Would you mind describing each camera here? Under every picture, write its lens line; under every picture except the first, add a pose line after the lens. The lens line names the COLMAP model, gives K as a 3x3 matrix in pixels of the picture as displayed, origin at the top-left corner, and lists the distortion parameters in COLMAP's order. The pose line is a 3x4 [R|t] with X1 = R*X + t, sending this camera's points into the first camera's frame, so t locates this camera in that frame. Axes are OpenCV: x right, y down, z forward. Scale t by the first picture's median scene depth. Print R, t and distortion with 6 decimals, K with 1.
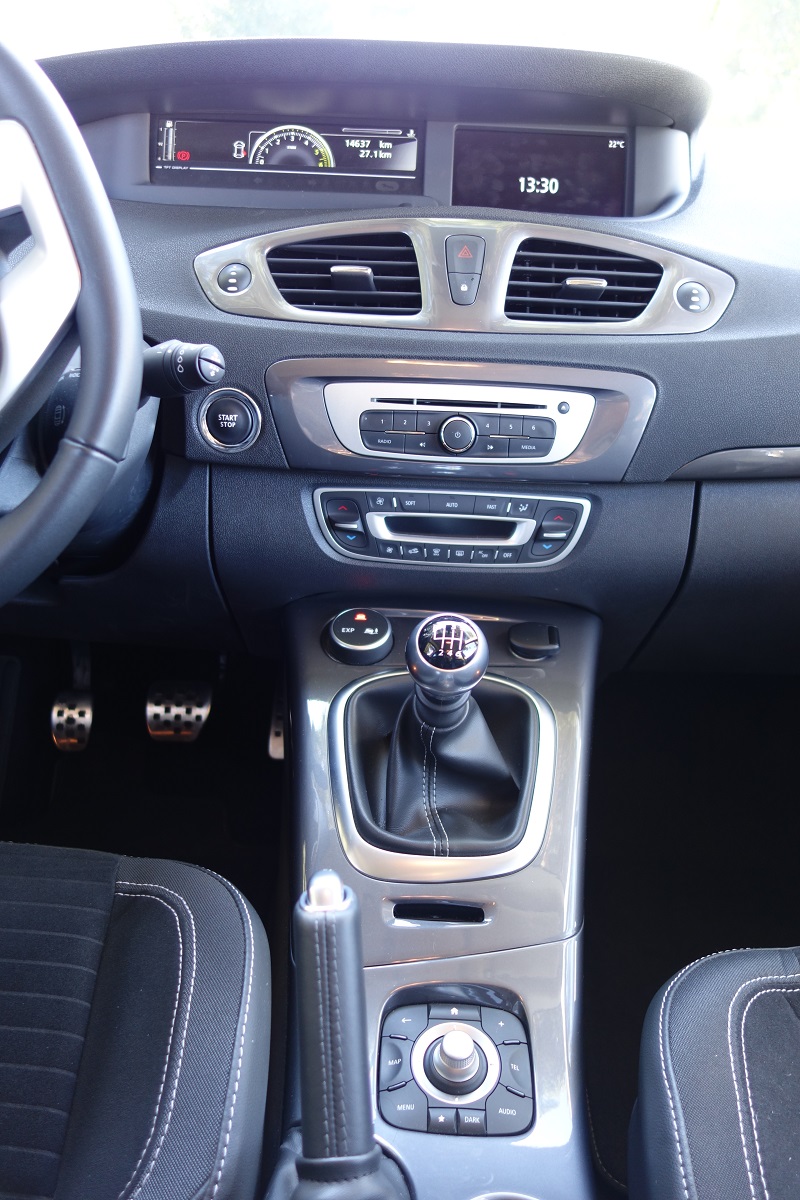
lens RADIAL K [[970.5, 0, 397.0], [0, 970.5, 599.3], [0, 0, 1]] dist [0.001058, 0.020426]
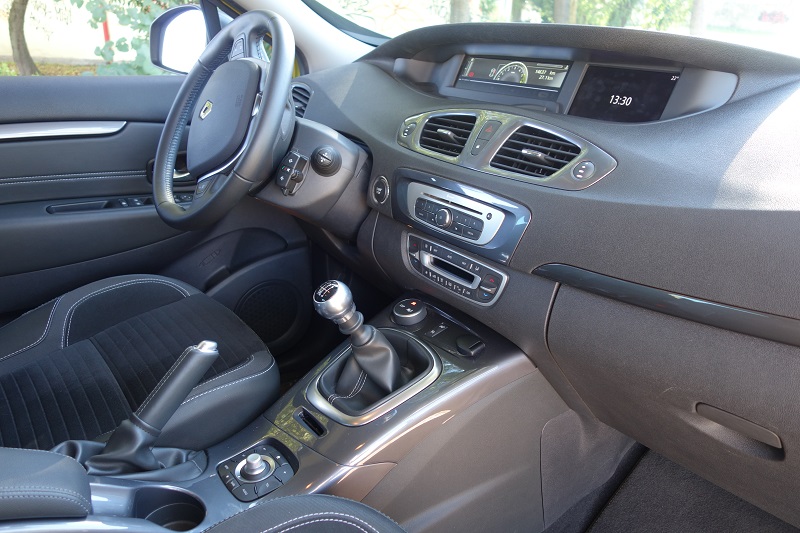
lens RADIAL K [[647.0, 0, 401.9], [0, 647.0, 269.6], [0, 0, 1]] dist [0.001058, 0.020426]
pose [[0.611380, 0.264129, -0.745956, 0.806608], [-0.355266, 0.933930, 0.039513, -0.078576], [0.707108, 0.240855, 0.664822, 0.098531]]
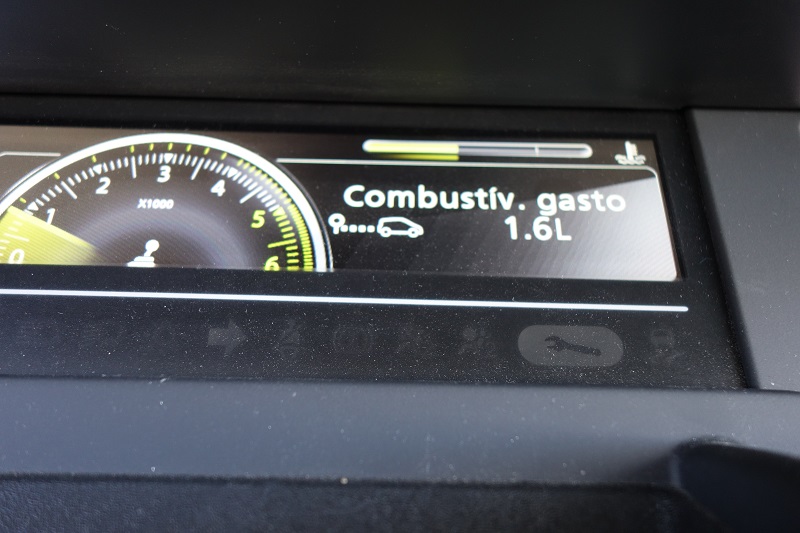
lens RADIAL K [[738.5, 0, 398.1], [0, 738.5, 265.1], [0, 0, 1]] dist [0.003694, 0.000000]
pose [[0.999340, -0.013036, 0.033902, -0.054128], [0.027085, 0.889347, -0.456429, -0.365653], [-0.024200, 0.457046, 0.889114, 0.842262]]
